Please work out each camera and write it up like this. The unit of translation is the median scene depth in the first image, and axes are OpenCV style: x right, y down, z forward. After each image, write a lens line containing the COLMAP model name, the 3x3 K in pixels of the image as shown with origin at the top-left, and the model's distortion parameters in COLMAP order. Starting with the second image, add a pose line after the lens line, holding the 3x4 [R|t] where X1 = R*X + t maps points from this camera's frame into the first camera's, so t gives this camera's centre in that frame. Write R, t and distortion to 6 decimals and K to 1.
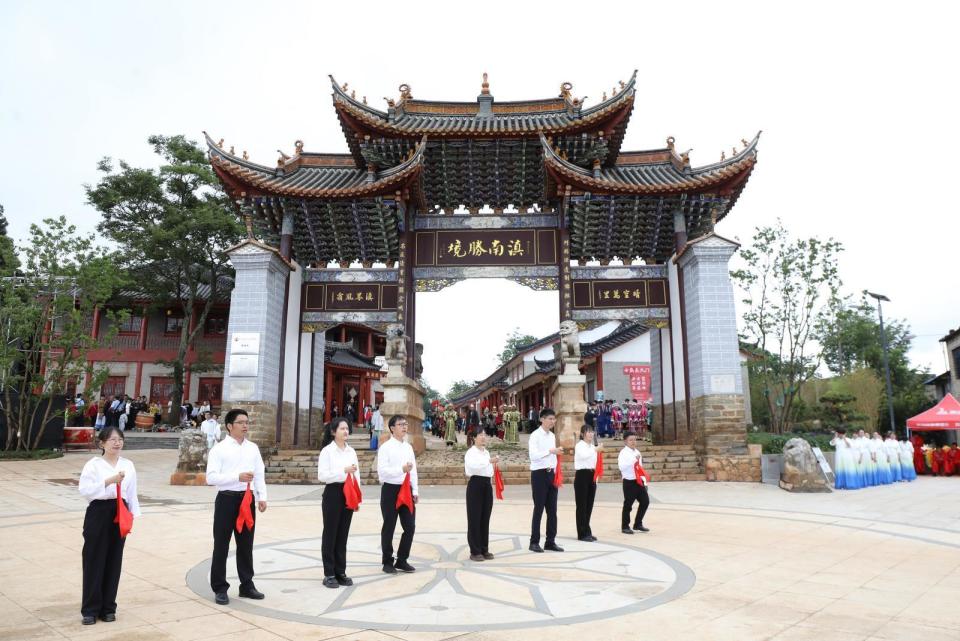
lens RADIAL K [[970.4, 0, 486.8], [0, 970.4, 311.7], [0, 0, 1]] dist [-0.080091, 0.000000]
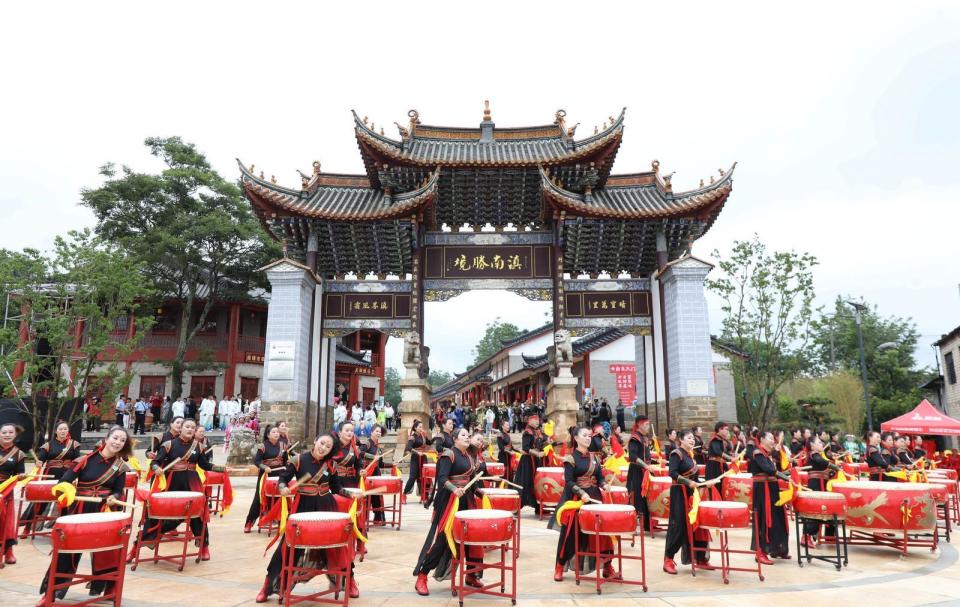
lens RADIAL K [[1055.9, 0, 489.5], [0, 1055.9, 293.4], [0, 0, 1]] dist [0.317437, 0.000000]
pose [[0.999604, 0.005229, 0.027659, -0.033640], [-0.005156, 0.999983, -0.002727, -0.027055], [-0.027673, 0.002583, 0.999614, -0.225814]]
